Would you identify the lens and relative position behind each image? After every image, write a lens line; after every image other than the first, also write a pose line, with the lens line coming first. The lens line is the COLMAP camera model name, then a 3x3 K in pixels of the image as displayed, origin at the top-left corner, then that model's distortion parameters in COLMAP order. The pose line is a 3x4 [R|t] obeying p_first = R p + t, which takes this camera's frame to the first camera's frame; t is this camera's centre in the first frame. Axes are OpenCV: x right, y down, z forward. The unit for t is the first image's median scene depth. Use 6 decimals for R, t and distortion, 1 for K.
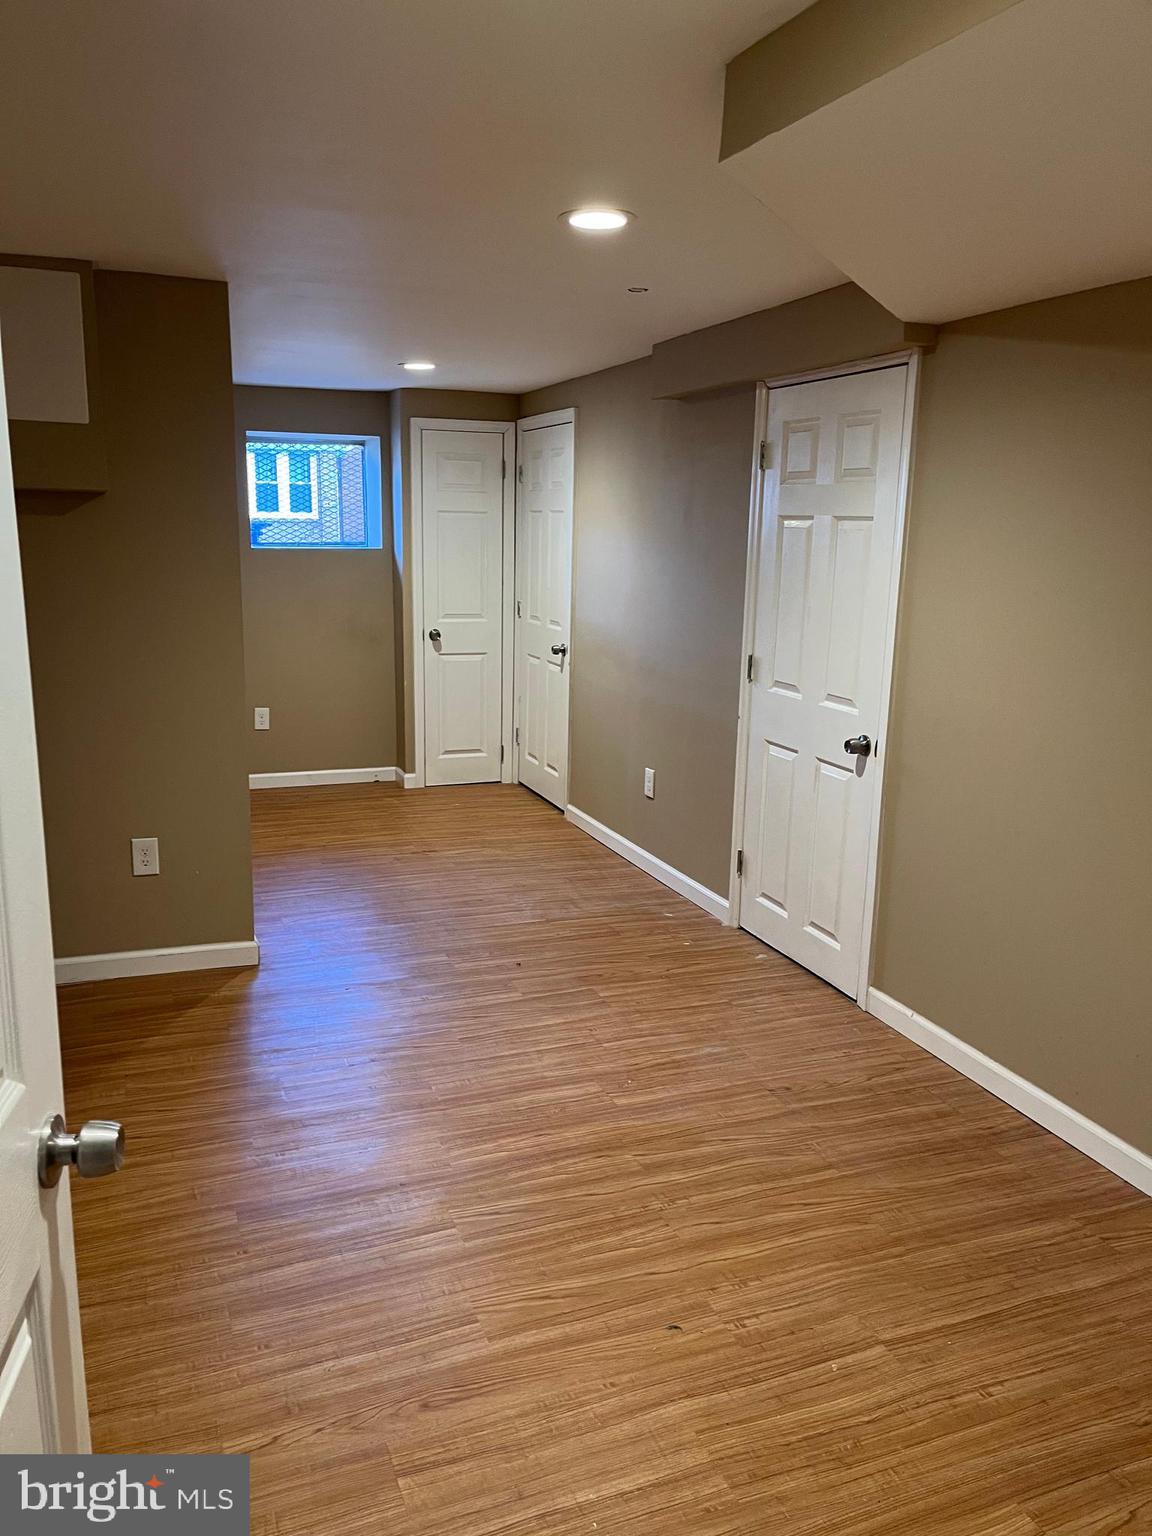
lens RADIAL K [[1154.2, 0, 572.7], [0, 1154.2, 770.5], [0, 0, 1]] dist [0.014249, -0.002876]
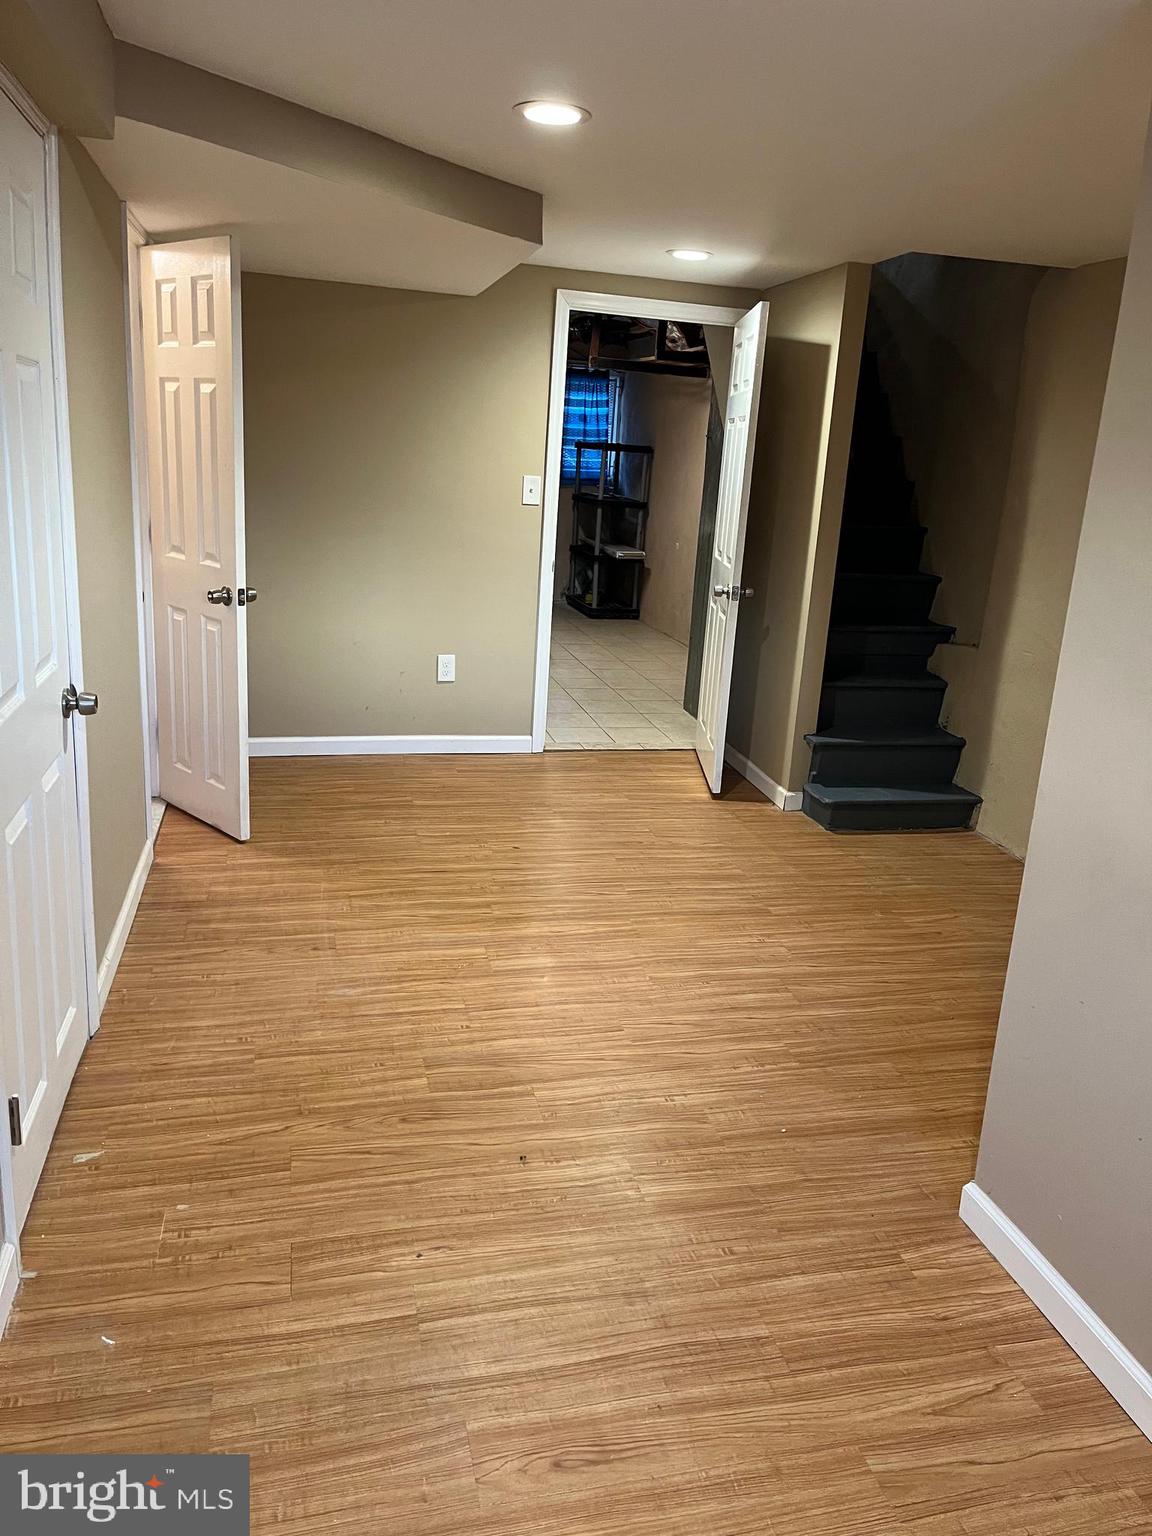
lens RADIAL K [[1154.2, 0, 580.3], [0, 1154.2, 768.6], [0, 0, 1]] dist [0.014249, -0.002876]
pose [[-0.986983, -0.116952, 0.110390, -0.146552], [-0.054458, 0.888905, 0.454843, -0.355178], [-0.151321, 0.442911, -0.883704, 1.772997]]
